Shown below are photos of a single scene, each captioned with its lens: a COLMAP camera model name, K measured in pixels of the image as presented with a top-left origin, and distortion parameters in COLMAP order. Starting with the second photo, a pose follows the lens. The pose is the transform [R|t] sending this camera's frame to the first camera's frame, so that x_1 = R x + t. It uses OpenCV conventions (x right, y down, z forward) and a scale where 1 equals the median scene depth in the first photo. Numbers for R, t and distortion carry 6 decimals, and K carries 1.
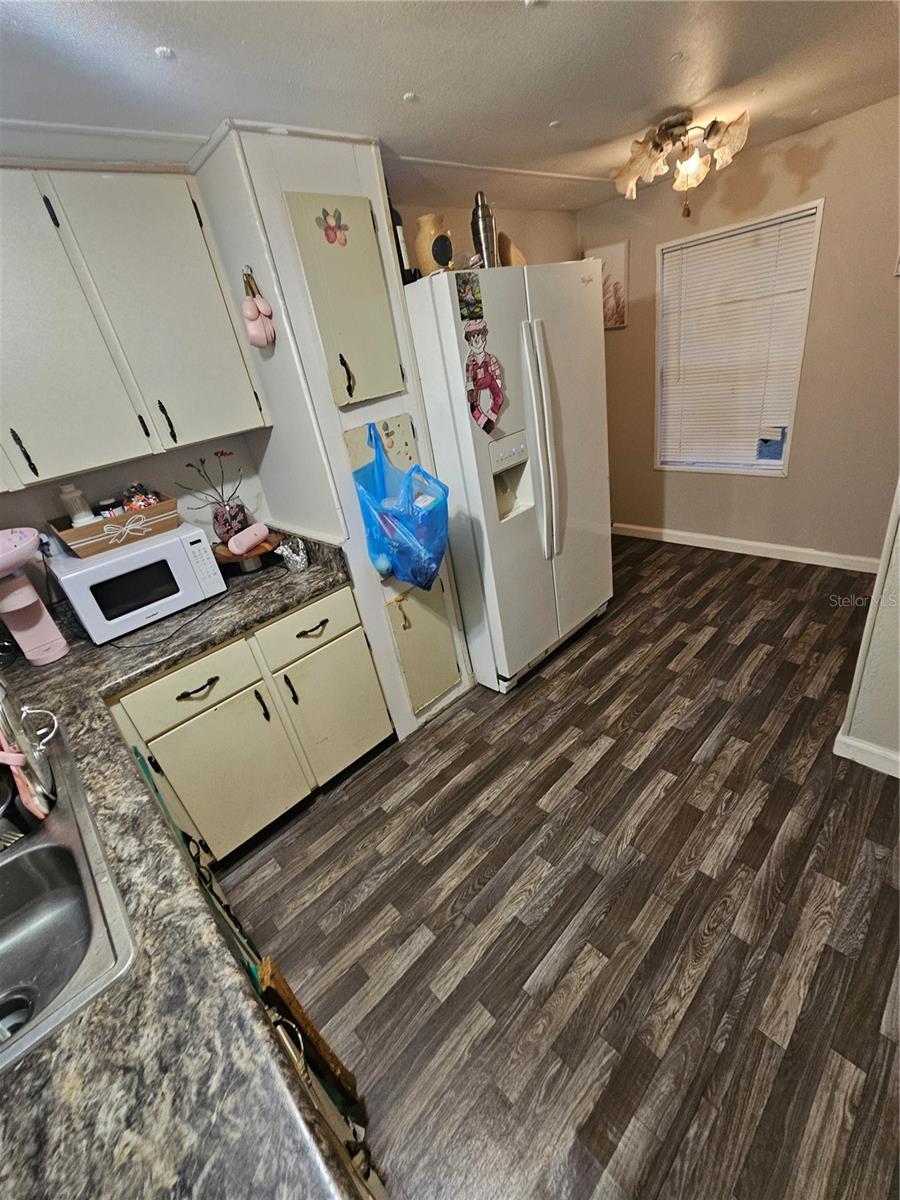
lens RADIAL K [[498.2, 0, 464.4], [0, 498.2, 599.7], [0, 0, 1]] dist [0.000476, 0.000382]
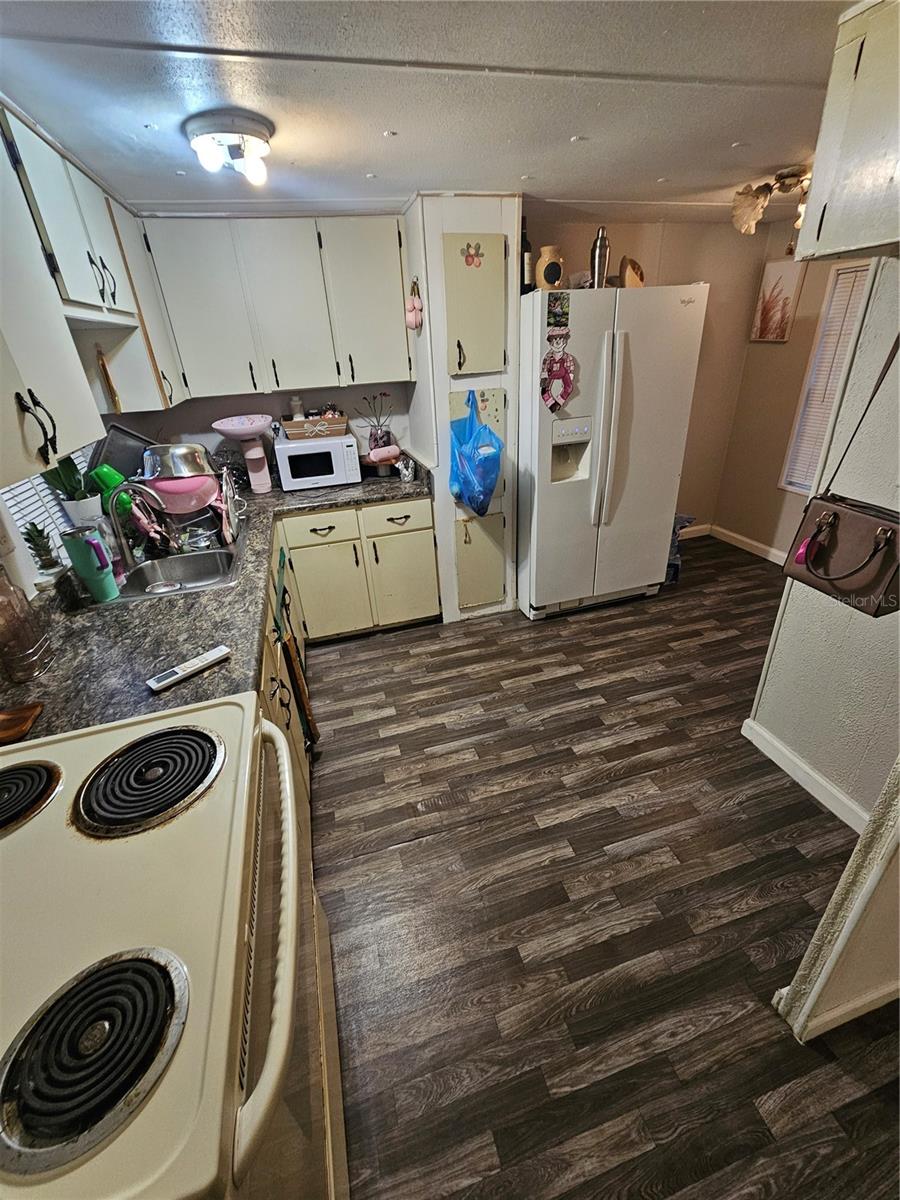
lens RADIAL K [[489.9, 0, 457.5], [0, 489.9, 602.3], [0, 0, 1]] dist [-0.001058, 0.000440]
pose [[0.886208, 0.313759, -0.340868, 0.448306], [-0.292745, 0.949503, 0.112896, 0.080067], [0.359078, -0.000262, 0.933308, -0.335692]]
